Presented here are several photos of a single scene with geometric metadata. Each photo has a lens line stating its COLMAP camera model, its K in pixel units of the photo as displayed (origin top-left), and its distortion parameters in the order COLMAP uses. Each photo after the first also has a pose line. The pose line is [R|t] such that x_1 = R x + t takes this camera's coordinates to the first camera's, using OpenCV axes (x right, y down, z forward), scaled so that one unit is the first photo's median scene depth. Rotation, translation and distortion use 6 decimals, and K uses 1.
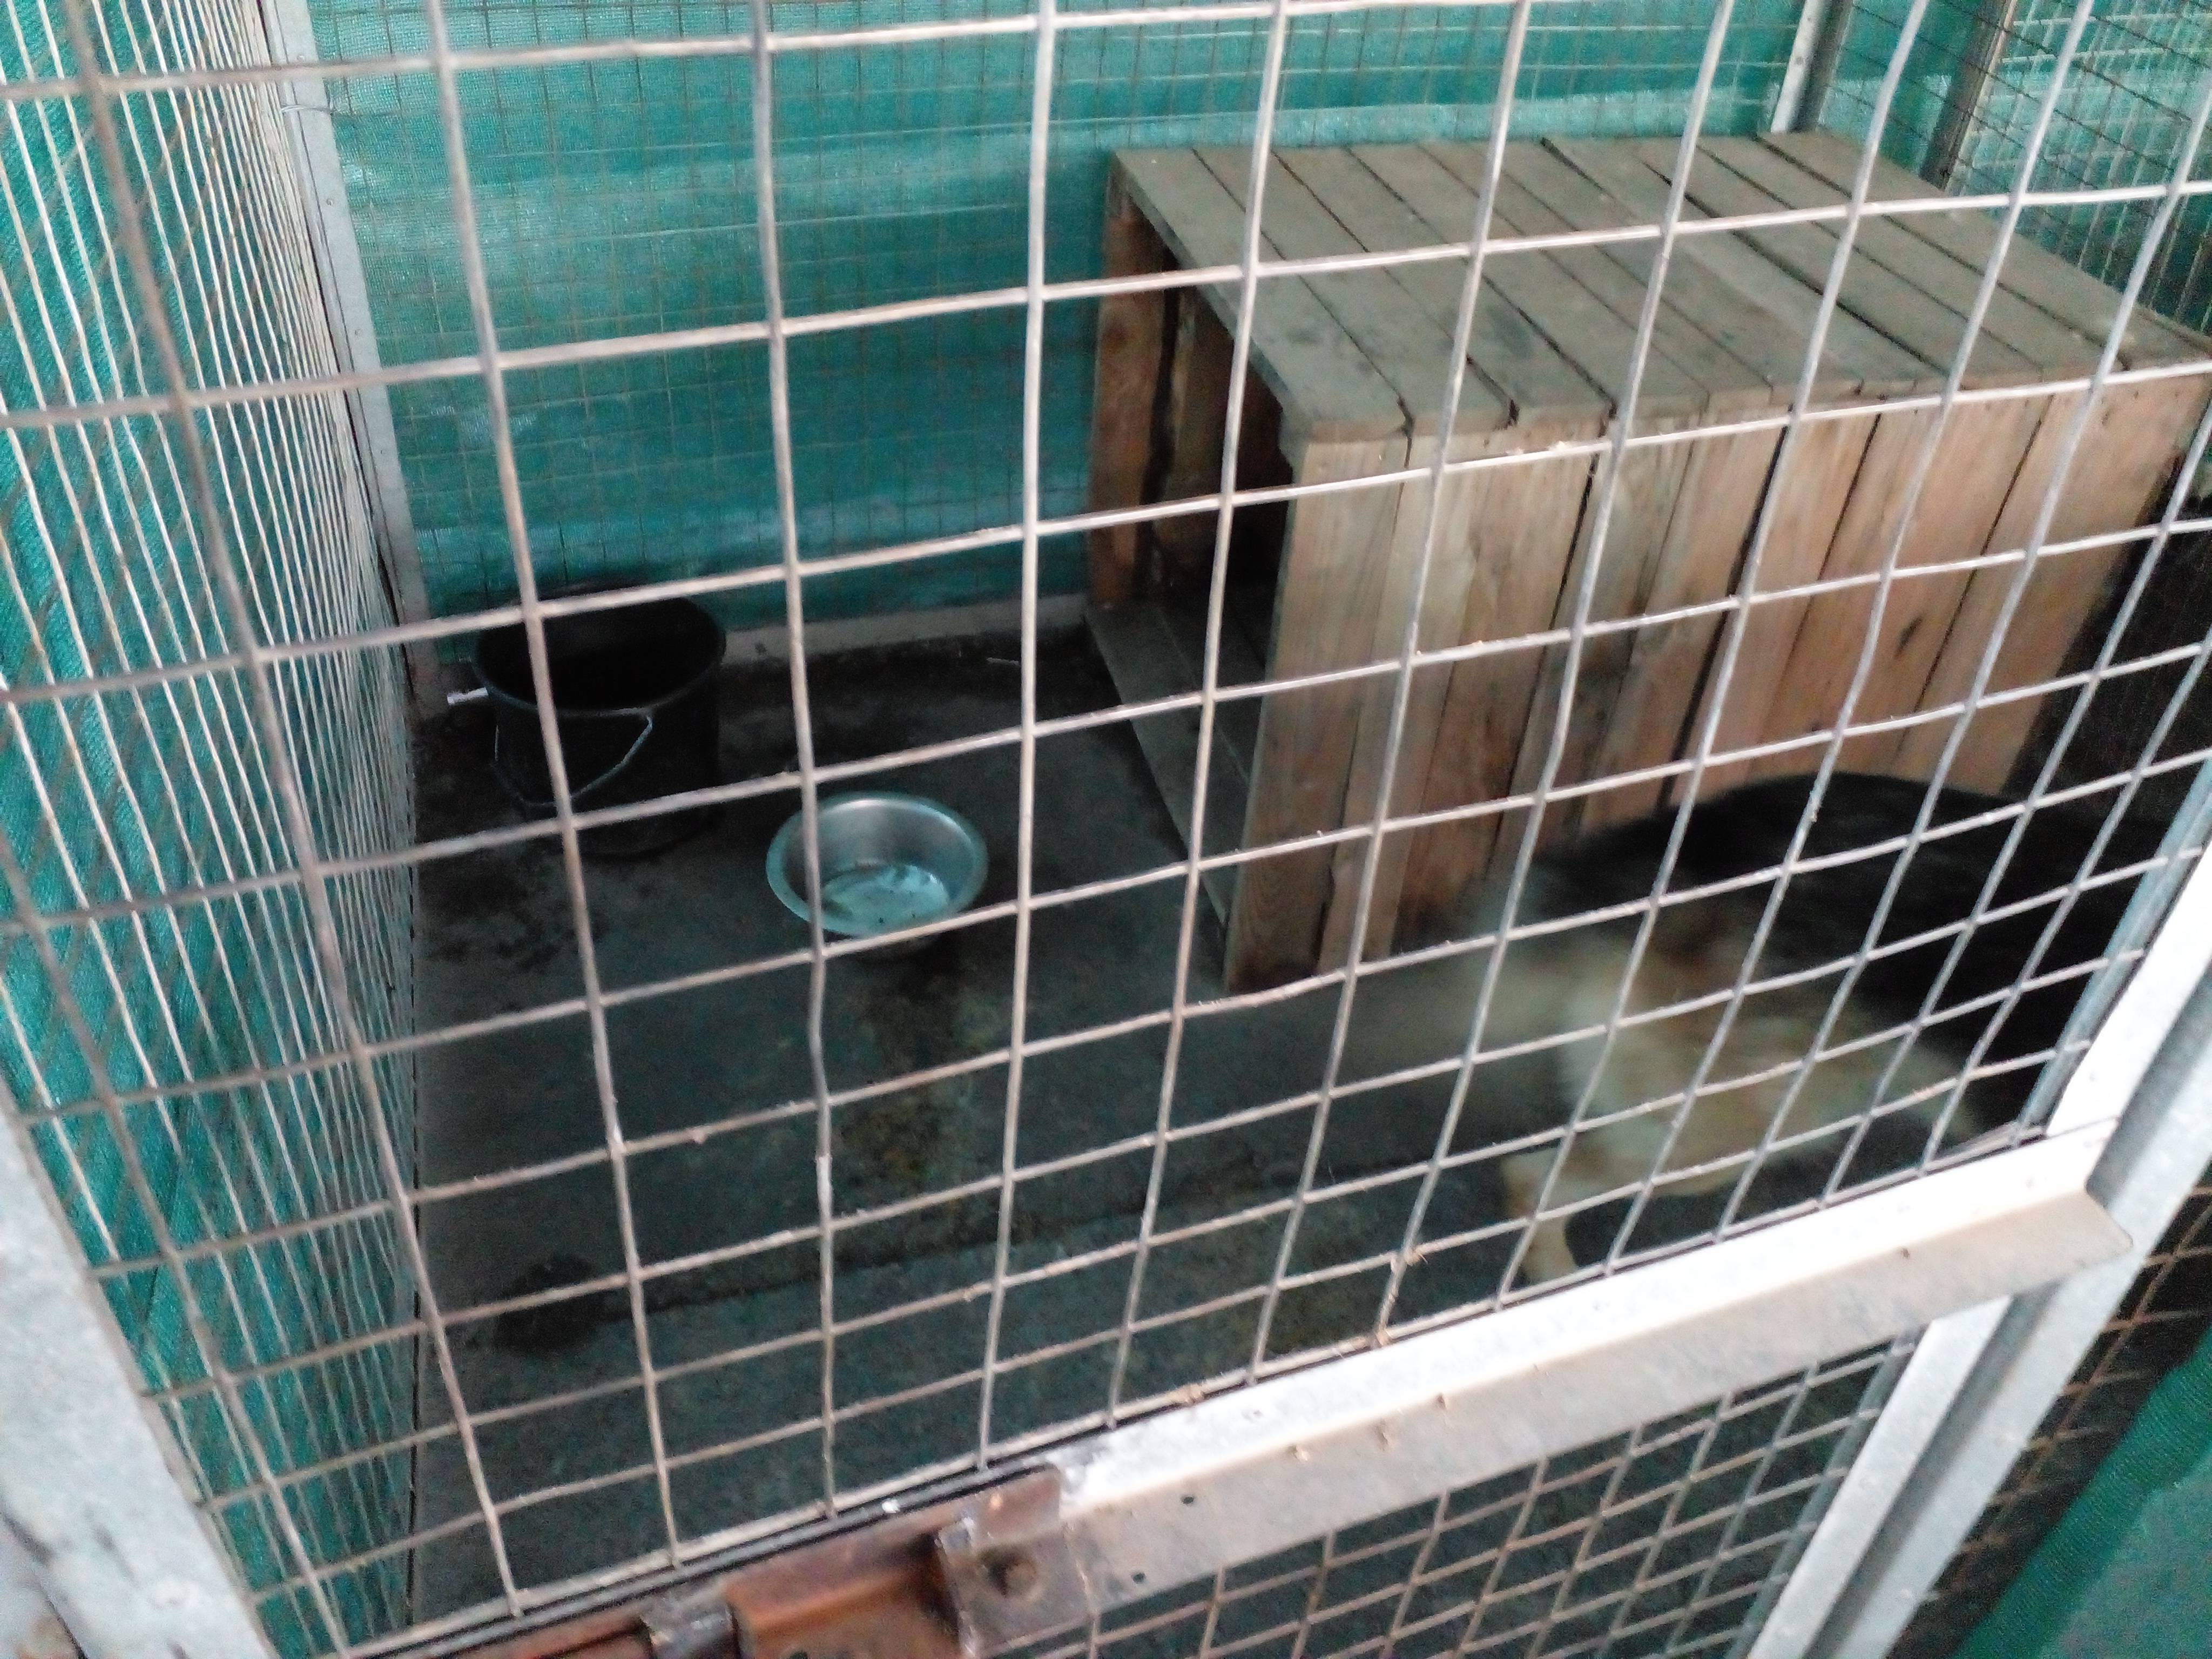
lens RADIAL K [[1763.8, 0, 1106.0], [0, 1763.8, 829.5], [0, 0, 1]] dist [0.009206, -0.038045]
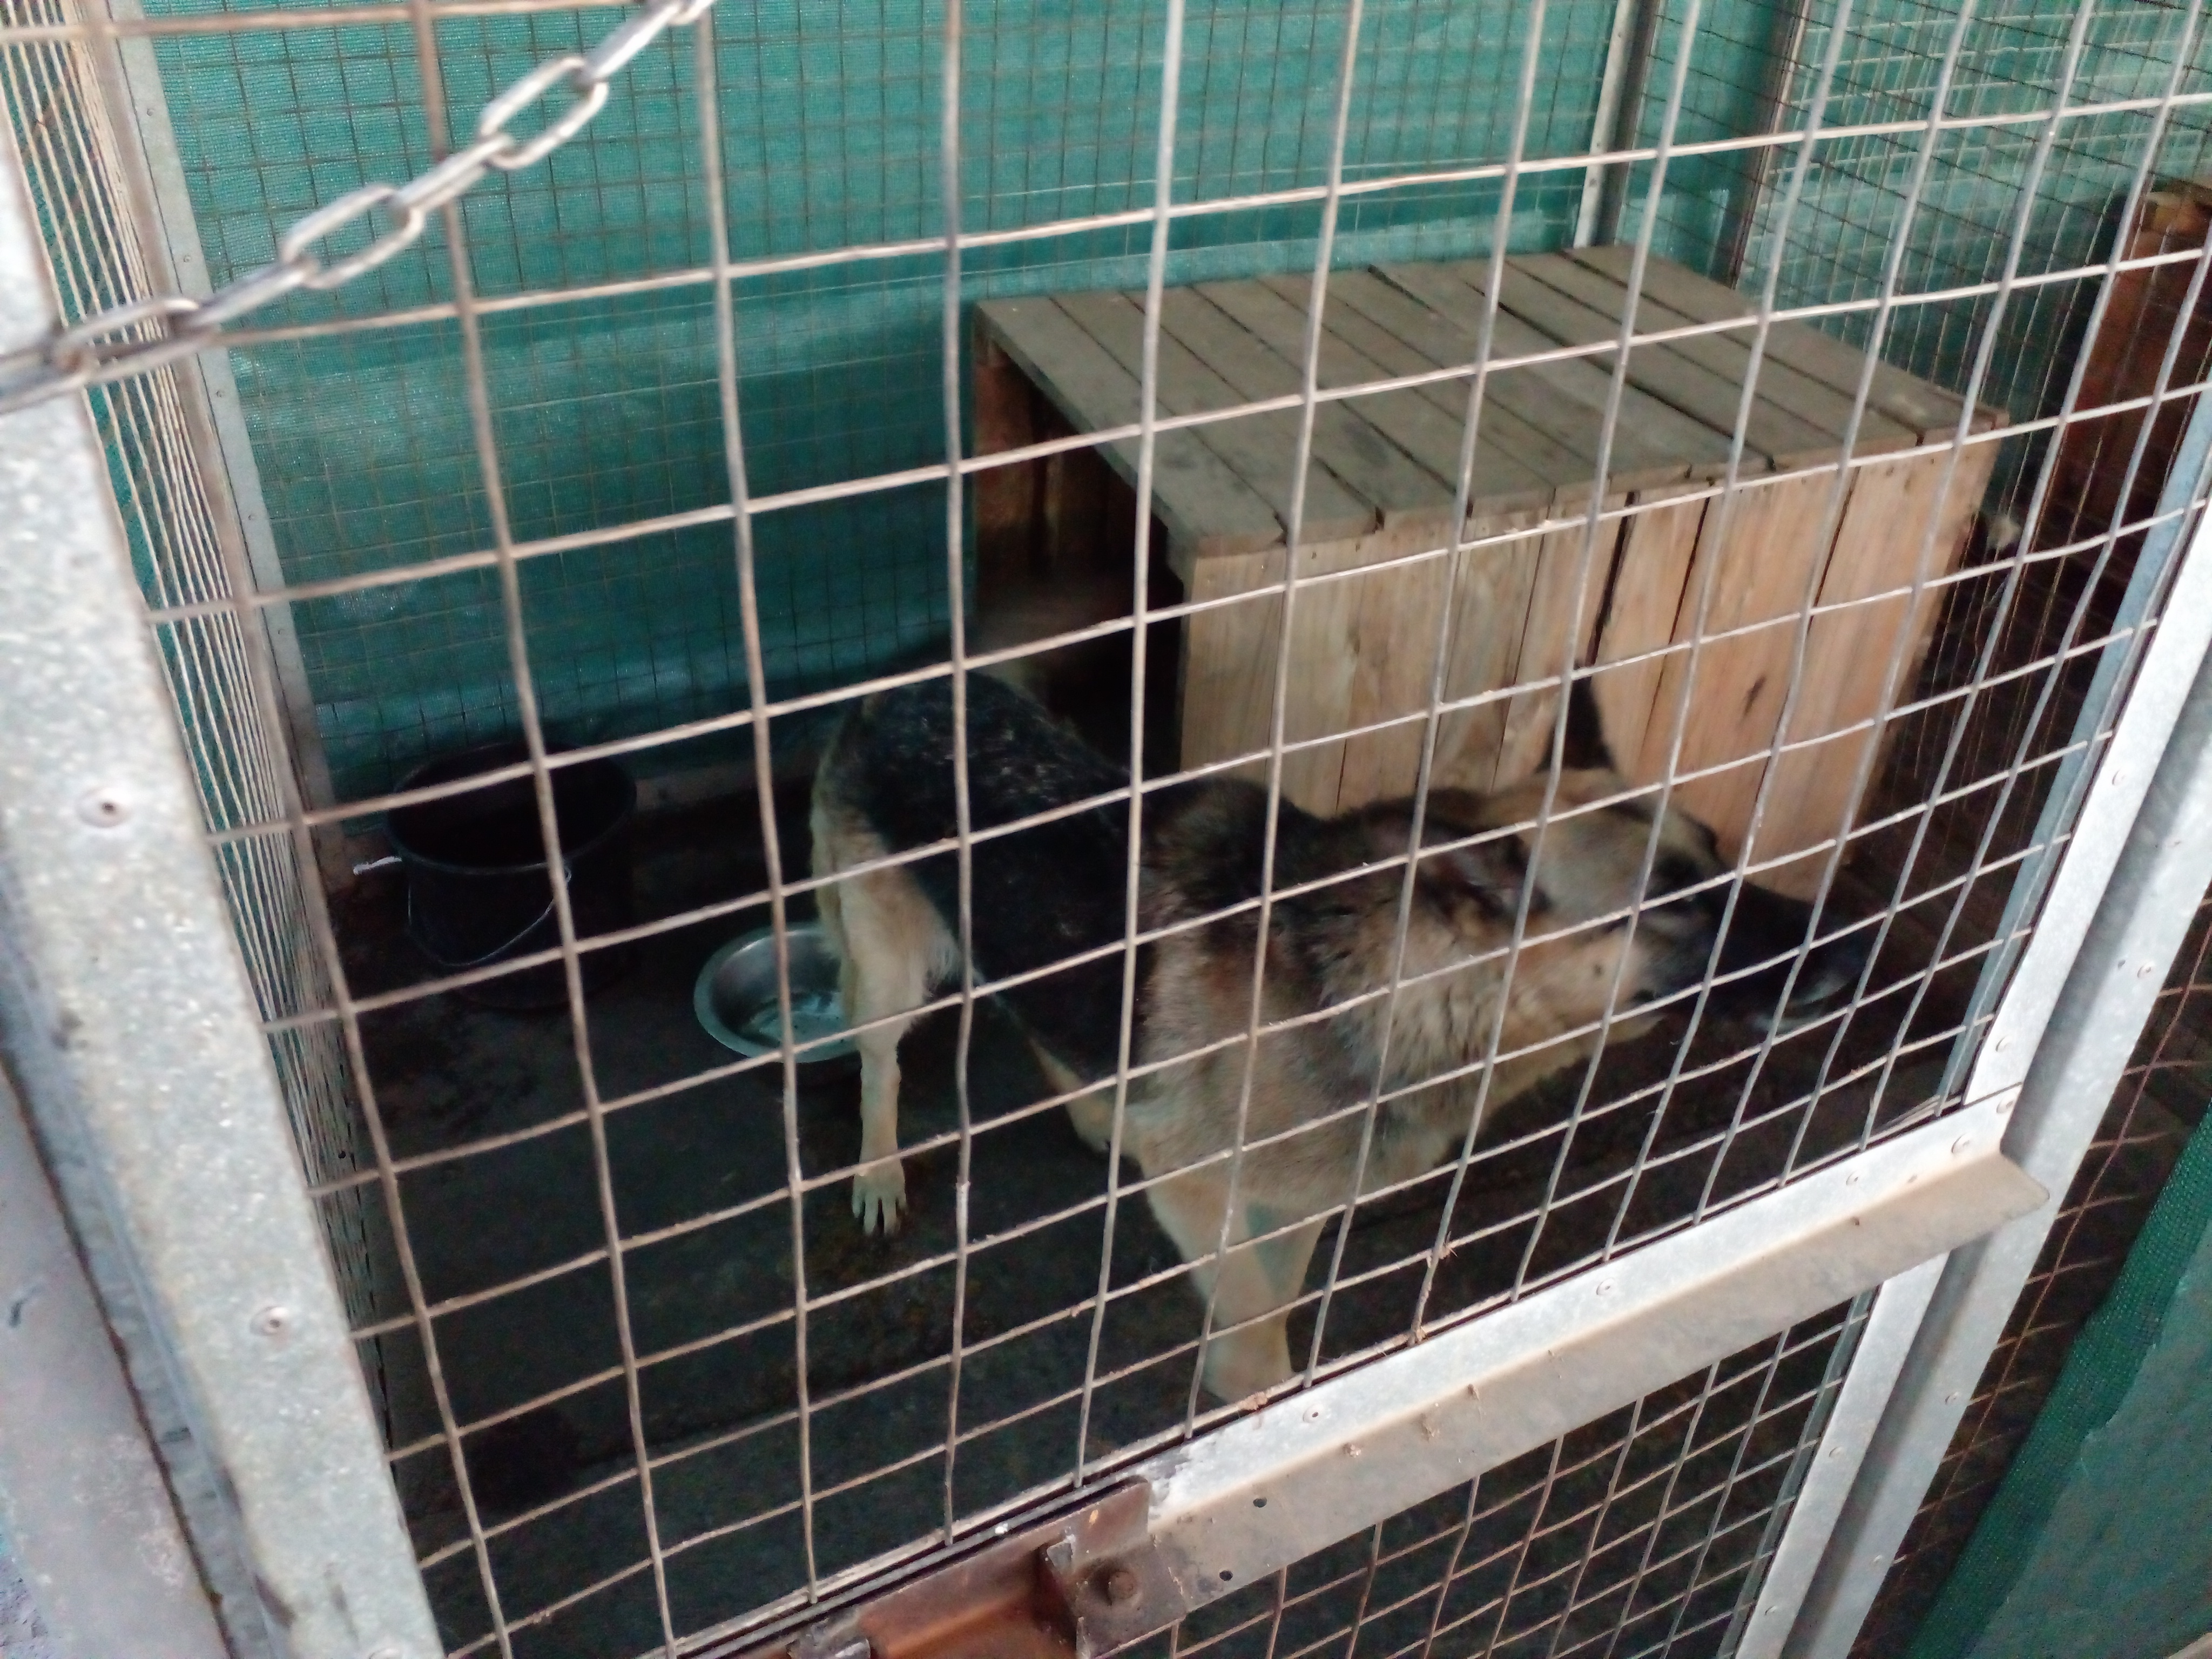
lens RADIAL K [[1736.3, 0, 1106.0], [0, 1736.3, 829.5], [0, 0, 1]] dist [0.037089, -0.096261]
pose [[0.993803, -0.081220, 0.075885, -0.081660], [0.086305, 0.994059, -0.066314, 0.024271], [-0.070048, 0.072452, 0.994909, -0.083239]]
